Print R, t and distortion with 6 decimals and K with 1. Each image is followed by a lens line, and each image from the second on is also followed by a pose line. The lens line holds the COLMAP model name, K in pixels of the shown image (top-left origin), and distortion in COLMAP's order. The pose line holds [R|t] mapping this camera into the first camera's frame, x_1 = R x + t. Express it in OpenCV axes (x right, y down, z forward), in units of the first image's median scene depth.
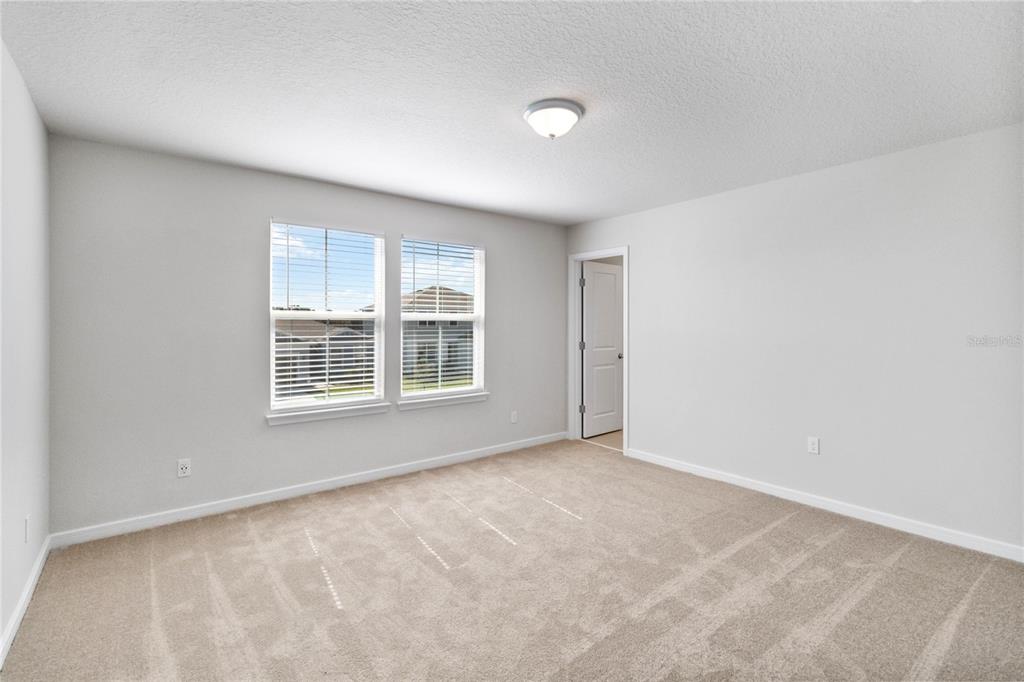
lens RADIAL K [[470.8, 0, 519.7], [0, 470.8, 326.3], [0, 0, 1]] dist [0.001673, 0.000275]
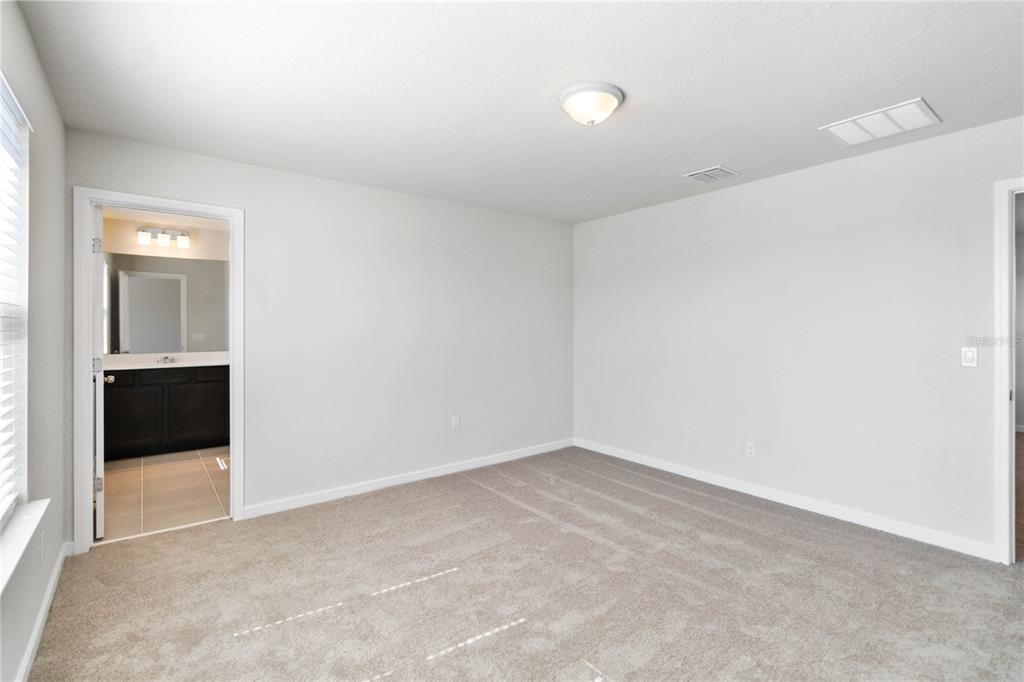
lens RADIAL K [[470.8, 0, 519.7], [0, 470.8, 326.3], [0, 0, 1]] dist [0.001673, 0.000275]
pose [[0.003911, 0.005419, 0.999978, -0.746800], [0.005412, 0.999971, -0.005440, 0.006134], [-0.999978, 0.005433, 0.003882, 0.995703]]
